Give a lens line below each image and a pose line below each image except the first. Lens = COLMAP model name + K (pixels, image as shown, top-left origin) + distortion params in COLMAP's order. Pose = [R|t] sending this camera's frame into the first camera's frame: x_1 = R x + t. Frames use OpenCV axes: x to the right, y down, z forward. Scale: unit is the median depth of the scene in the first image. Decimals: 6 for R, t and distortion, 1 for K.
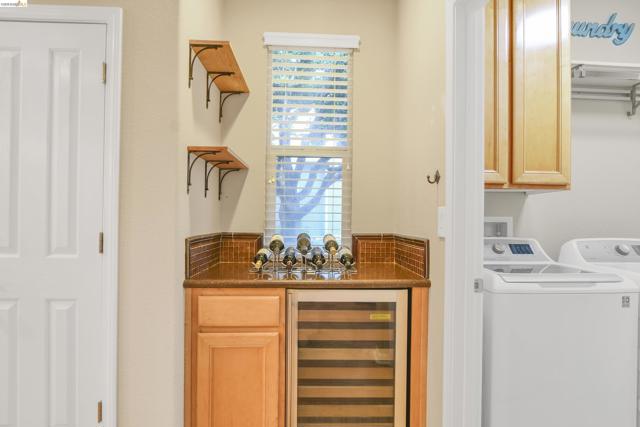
lens RADIAL K [[347.4, 0, 319.9], [0, 347.4, 215.8], [0, 0, 1]] dist [-0.022392, 0.003638]
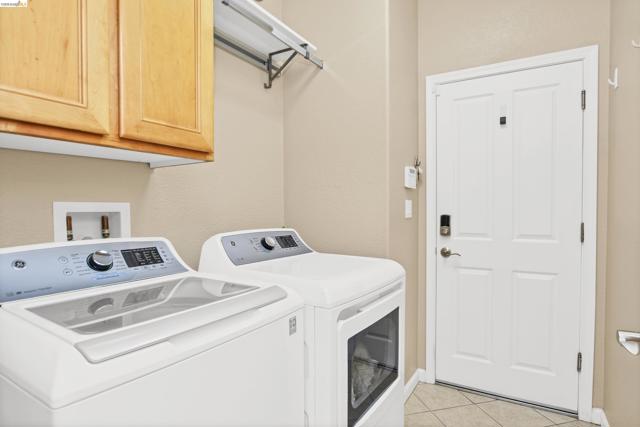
lens RADIAL K [[347.4, 0, 320.3], [0, 347.4, 215.4], [0, 0, 1]] dist [-0.022392, 0.003638]
pose [[0.570207, -0.024910, 0.821123, 0.284587], [0.009986, 0.999676, 0.023392, 0.015468], [-0.821440, -0.005139, 0.570271, 0.433439]]
